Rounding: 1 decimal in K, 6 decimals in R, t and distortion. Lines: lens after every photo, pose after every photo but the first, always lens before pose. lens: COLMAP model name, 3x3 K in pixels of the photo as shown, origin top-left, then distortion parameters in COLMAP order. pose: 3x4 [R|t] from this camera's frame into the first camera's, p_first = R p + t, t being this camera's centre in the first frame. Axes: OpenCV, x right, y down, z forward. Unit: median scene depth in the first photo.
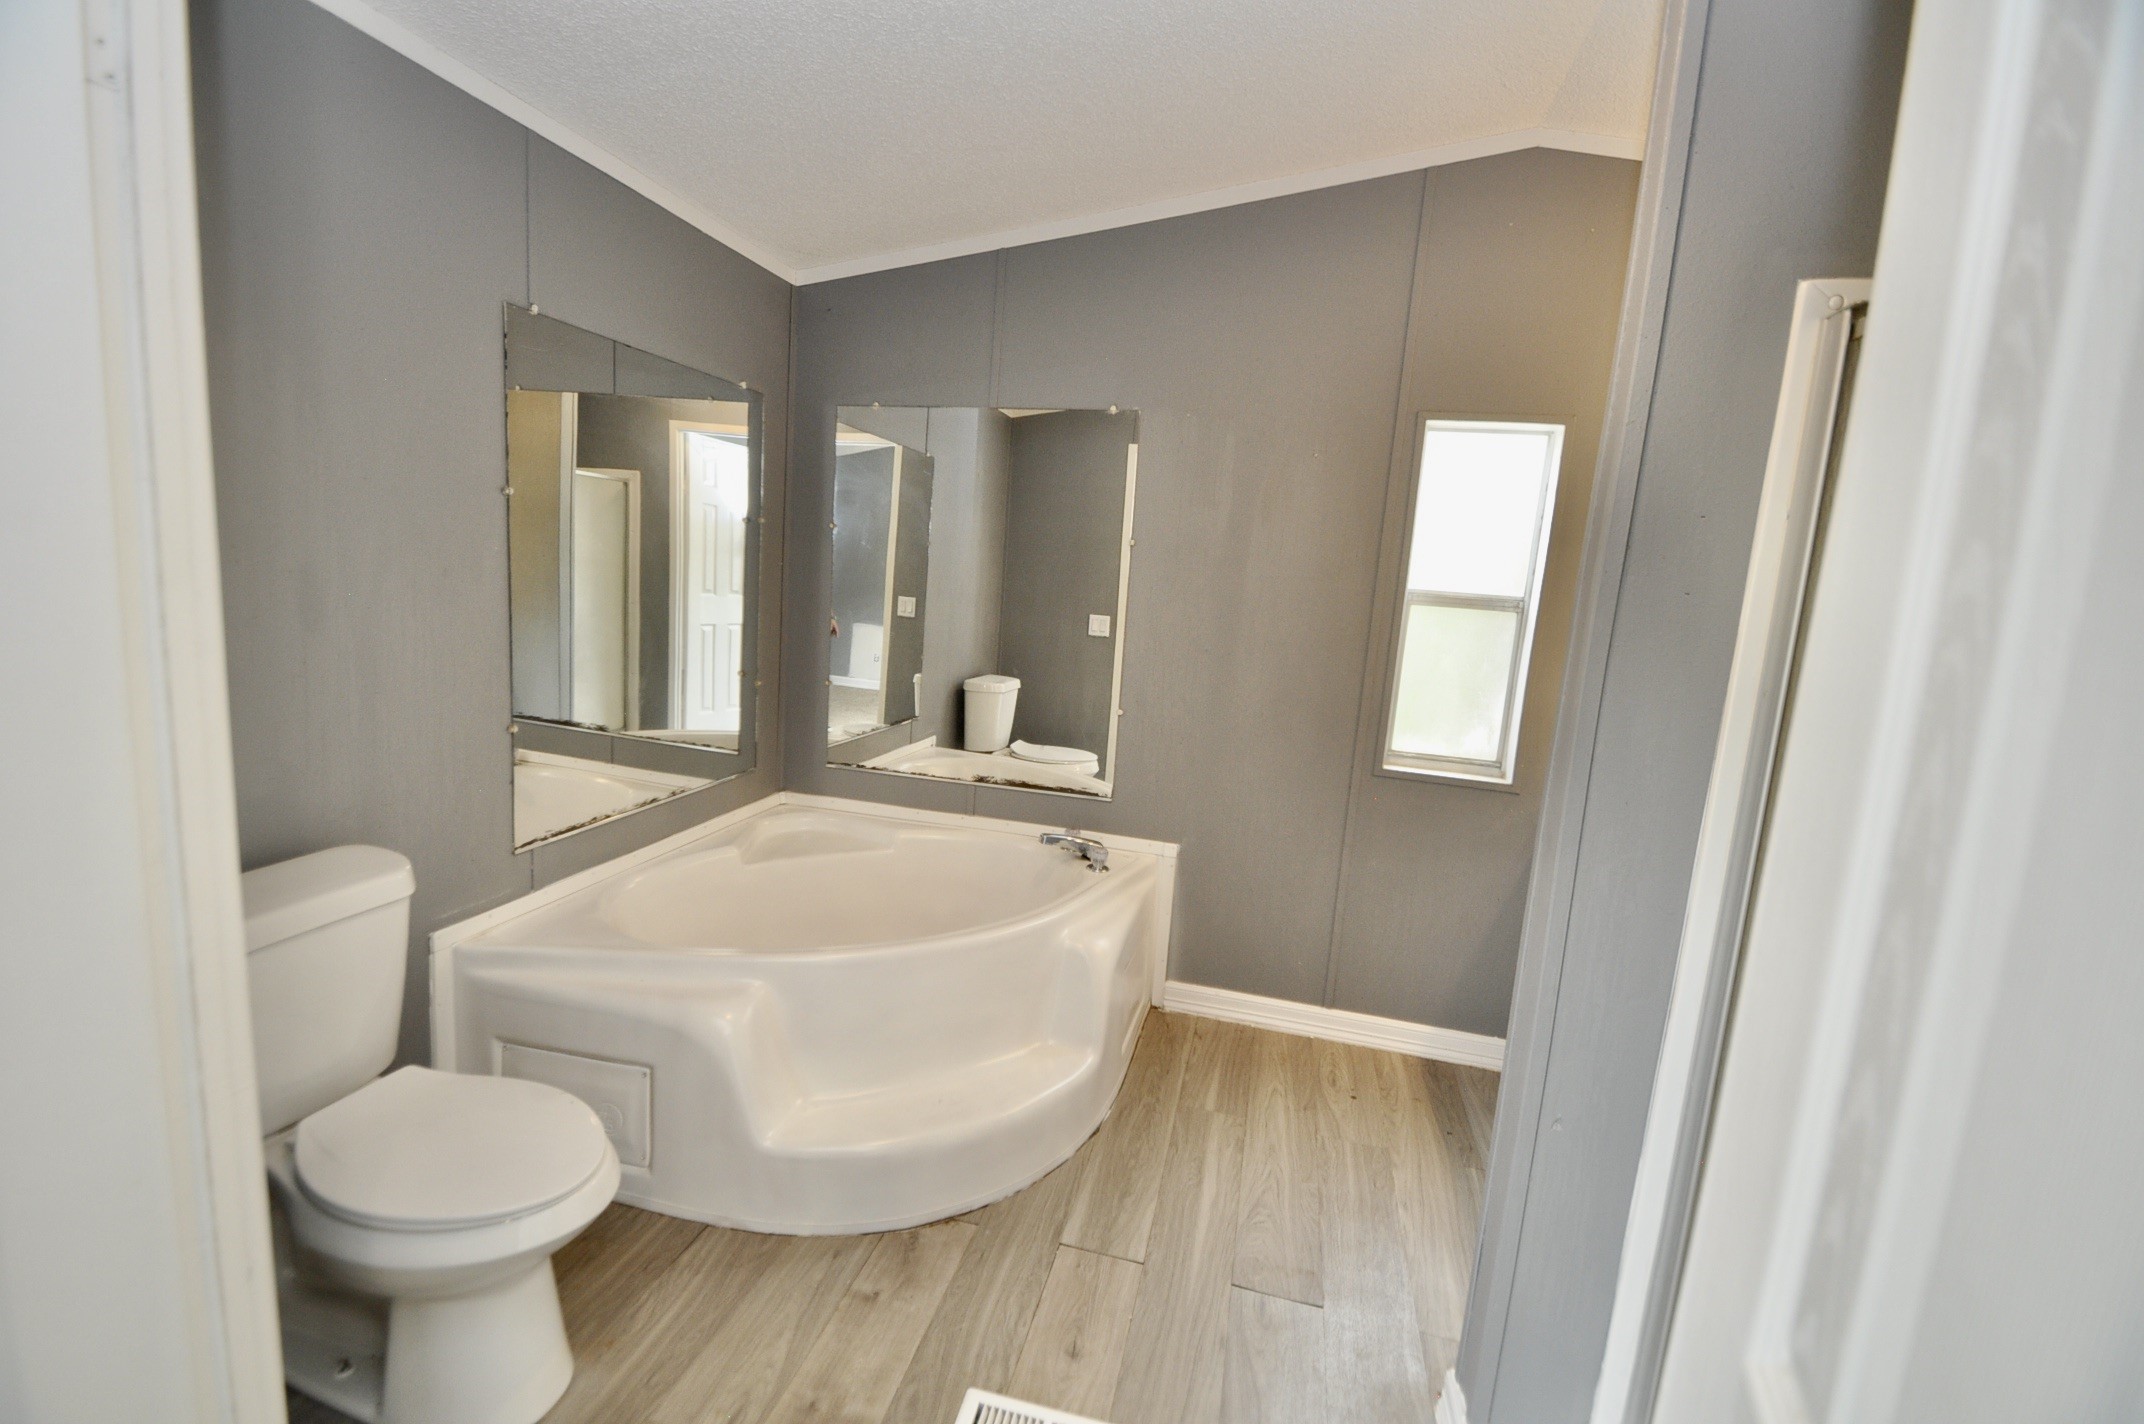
lens RADIAL K [[937.4, 0, 1054.4], [0, 937.4, 713.7], [0, 0, 1]] dist [0.017204, -0.018067]
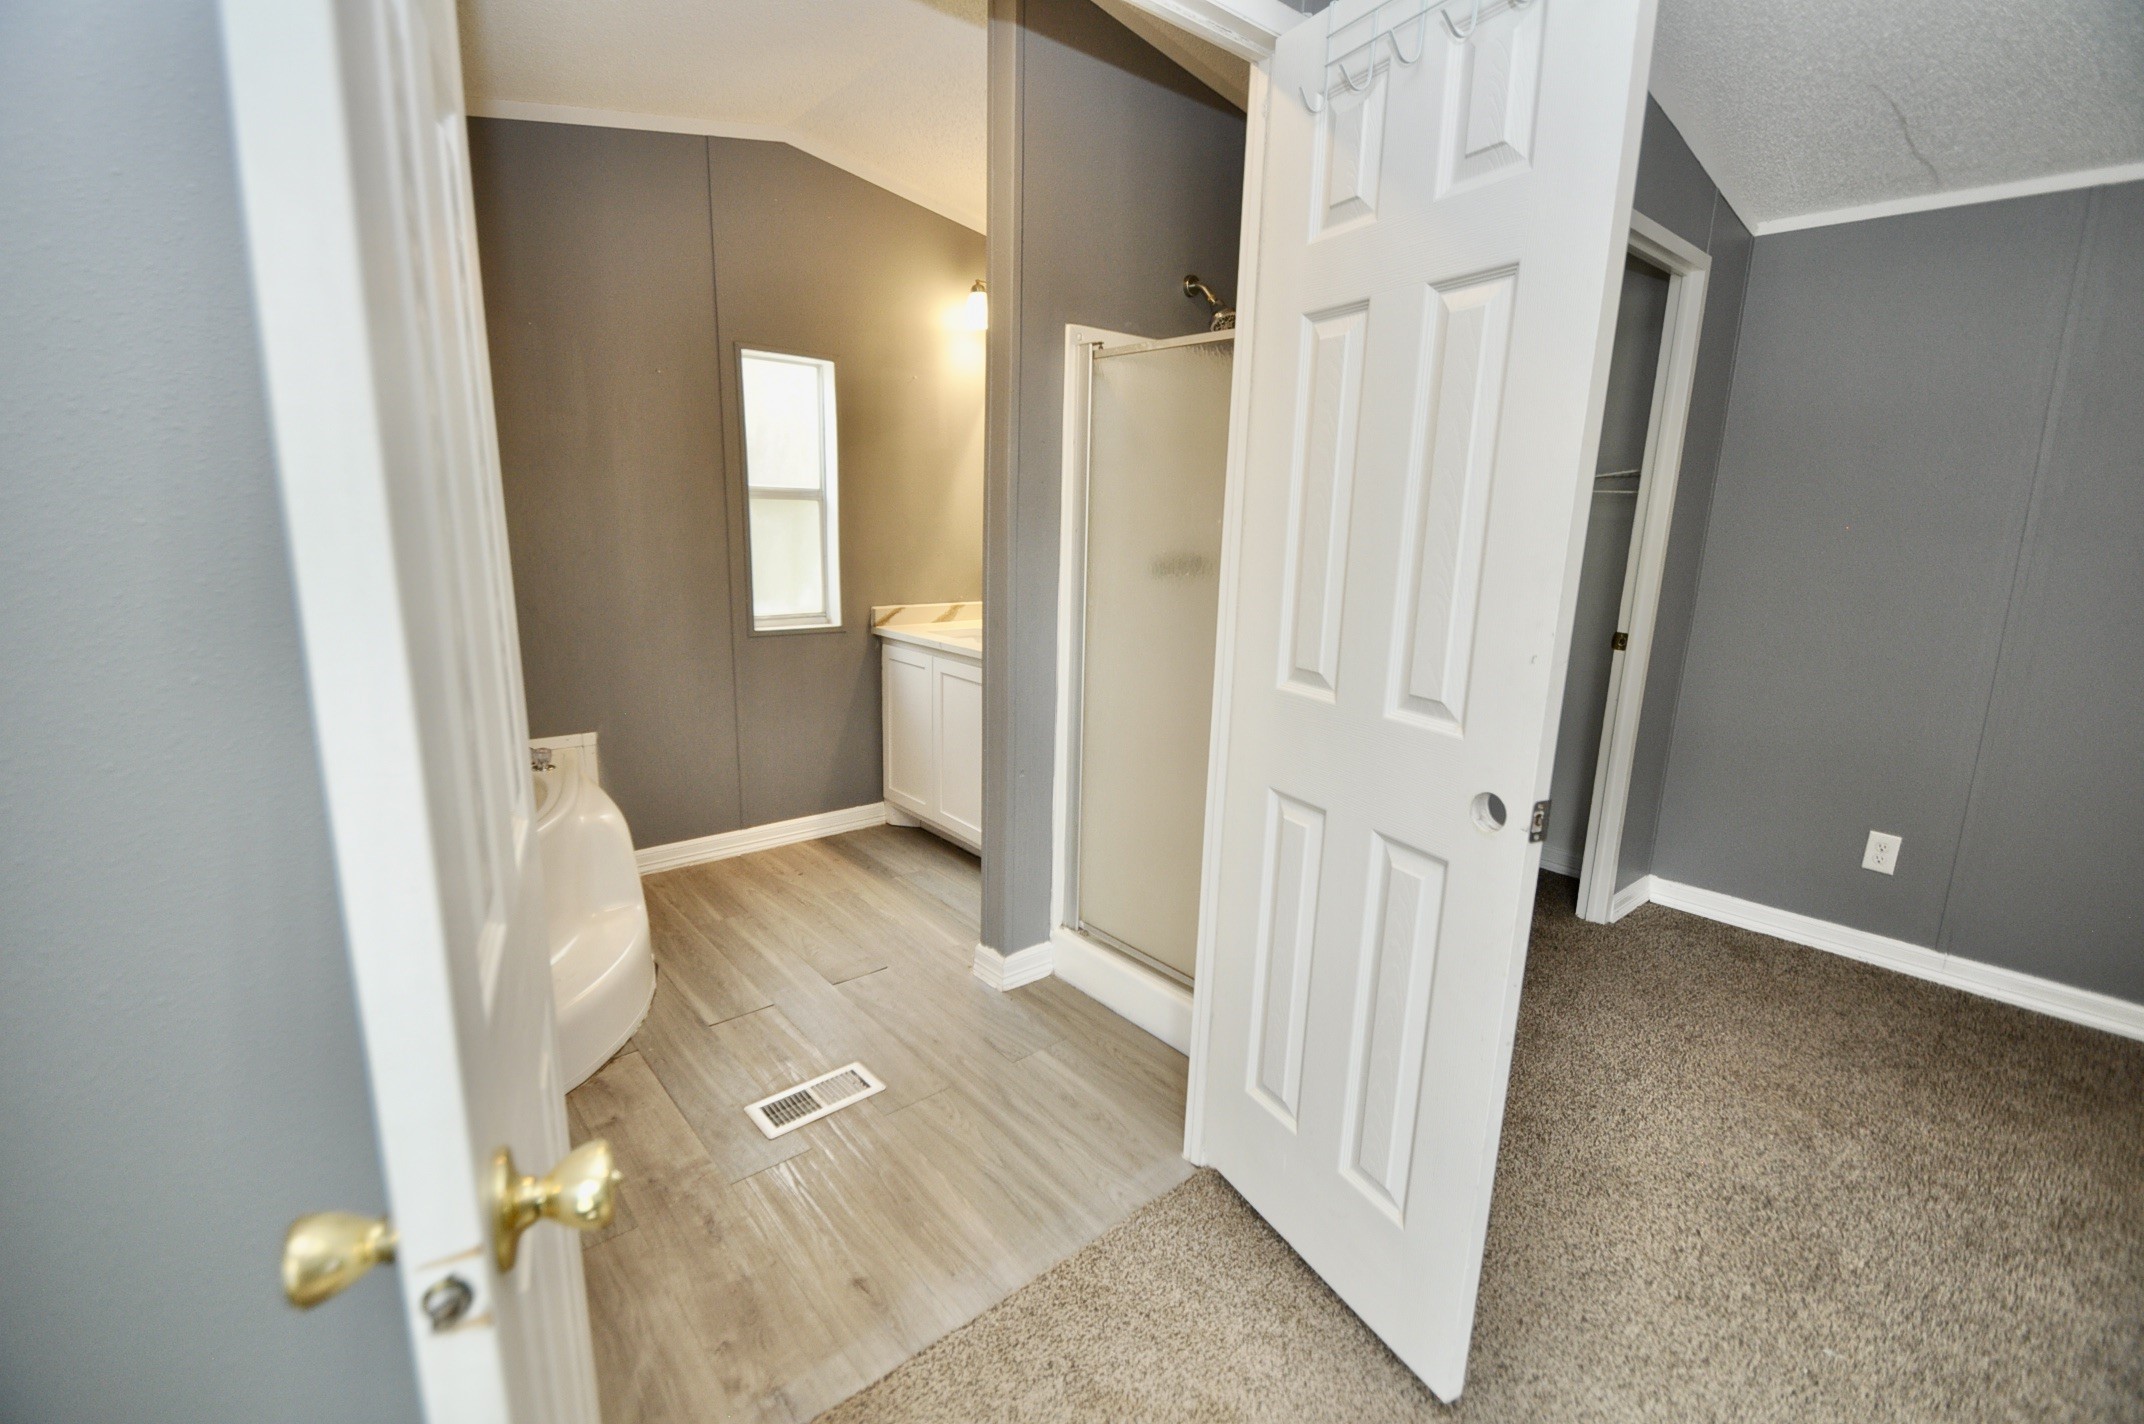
lens RADIAL K [[937.4, 0, 1054.4], [0, 937.4, 713.7], [0, 0, 1]] dist [0.017204, -0.018067]
pose [[0.588920, -0.227555, 0.775495, -0.446098], [0.140836, 0.973757, 0.178779, -0.002290], [-0.795826, 0.003931, 0.605513, -0.096155]]
